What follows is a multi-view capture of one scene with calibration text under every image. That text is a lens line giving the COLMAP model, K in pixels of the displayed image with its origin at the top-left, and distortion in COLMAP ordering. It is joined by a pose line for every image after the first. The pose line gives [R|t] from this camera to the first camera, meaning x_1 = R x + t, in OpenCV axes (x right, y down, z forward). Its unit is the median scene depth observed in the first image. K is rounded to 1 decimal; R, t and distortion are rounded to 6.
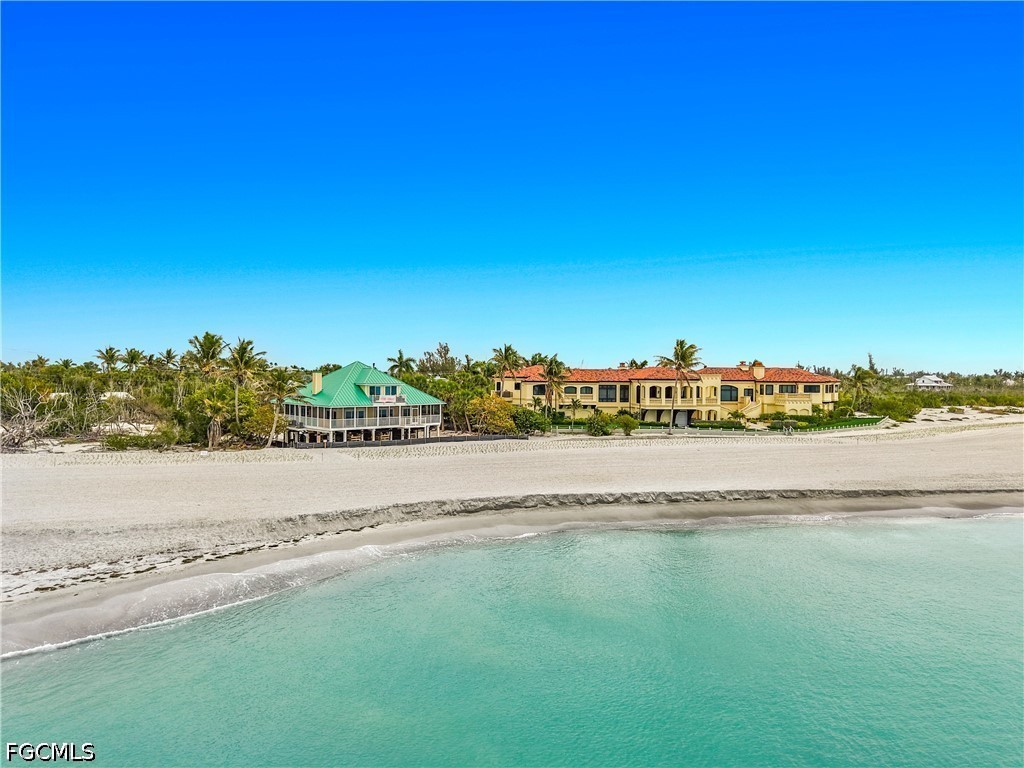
lens RADIAL K [[684.1, 0, 512.0], [0, 684.1, 384.0], [0, 0, 1]] dist [0.027121, -0.048373]
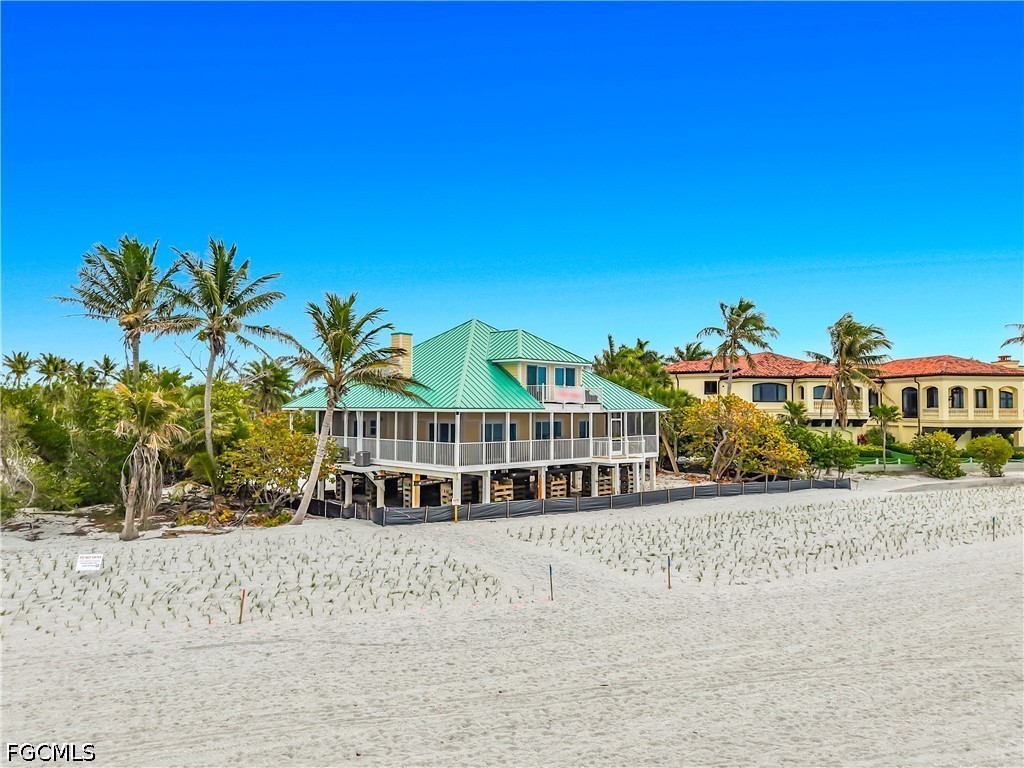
lens RADIAL K [[691.8, 0, 486.4], [0, 691.8, 386.0], [0, 0, 1]] dist [0.113261, -0.153865]
pose [[0.999949, -0.004470, 0.009103, -0.235902], [0.004848, 0.999109, -0.041924, 0.033862], [-0.008908, 0.041966, 0.999079, 0.573420]]
